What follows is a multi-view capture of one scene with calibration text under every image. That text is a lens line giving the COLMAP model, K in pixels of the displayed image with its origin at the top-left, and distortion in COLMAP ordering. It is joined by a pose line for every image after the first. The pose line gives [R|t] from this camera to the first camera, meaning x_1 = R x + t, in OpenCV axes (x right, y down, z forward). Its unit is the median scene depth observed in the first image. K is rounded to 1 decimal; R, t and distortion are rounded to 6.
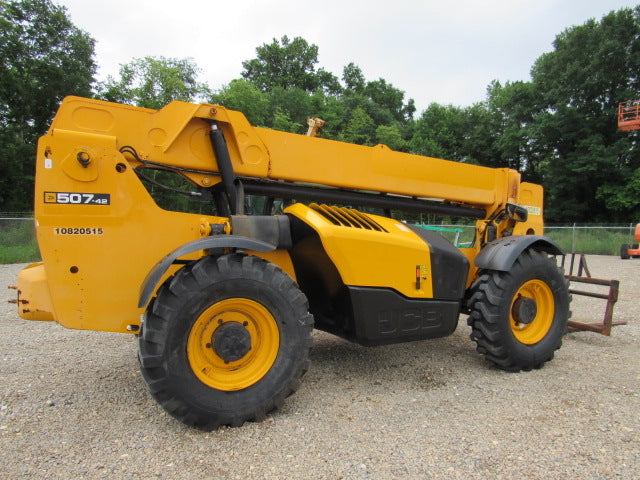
lens RADIAL K [[457.2, 0, 320.0], [0, 457.2, 240.0], [0, 0, 1]] dist [-0.022564, 0.005225]
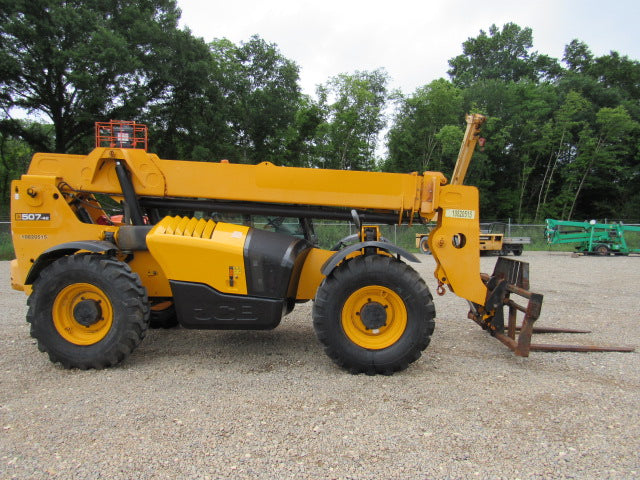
lens RADIAL K [[457.2, 0, 320.0], [0, 457.2, 240.0], [0, 0, 1]] dist [-0.022564, 0.005225]
pose [[0.879268, 0.007337, -0.476270, 0.104678], [-0.007722, 0.999970, 0.001149, -0.001727], [0.476264, 0.002668, 0.879298, 0.006198]]
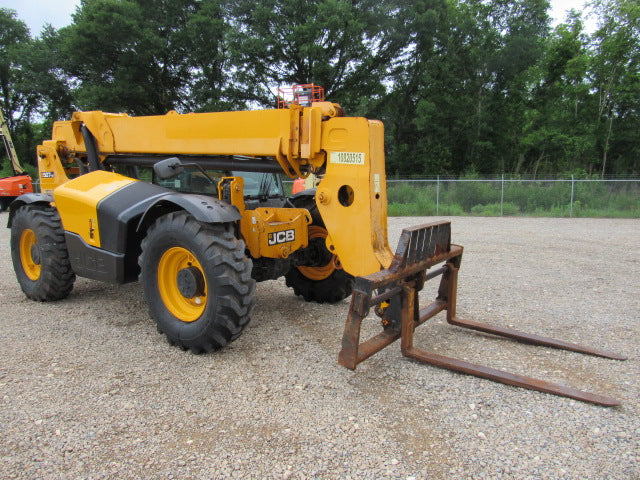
lens RADIAL K [[457.2, 0, 320.0], [0, 457.2, 240.0], [0, 0, 1]] dist [-0.022564, 0.005225]
pose [[0.468168, 0.091826, -0.878855, 0.166090], [-0.016449, 0.995319, 0.095232, -0.001406], [0.883486, -0.030128, 0.467487, 0.102994]]
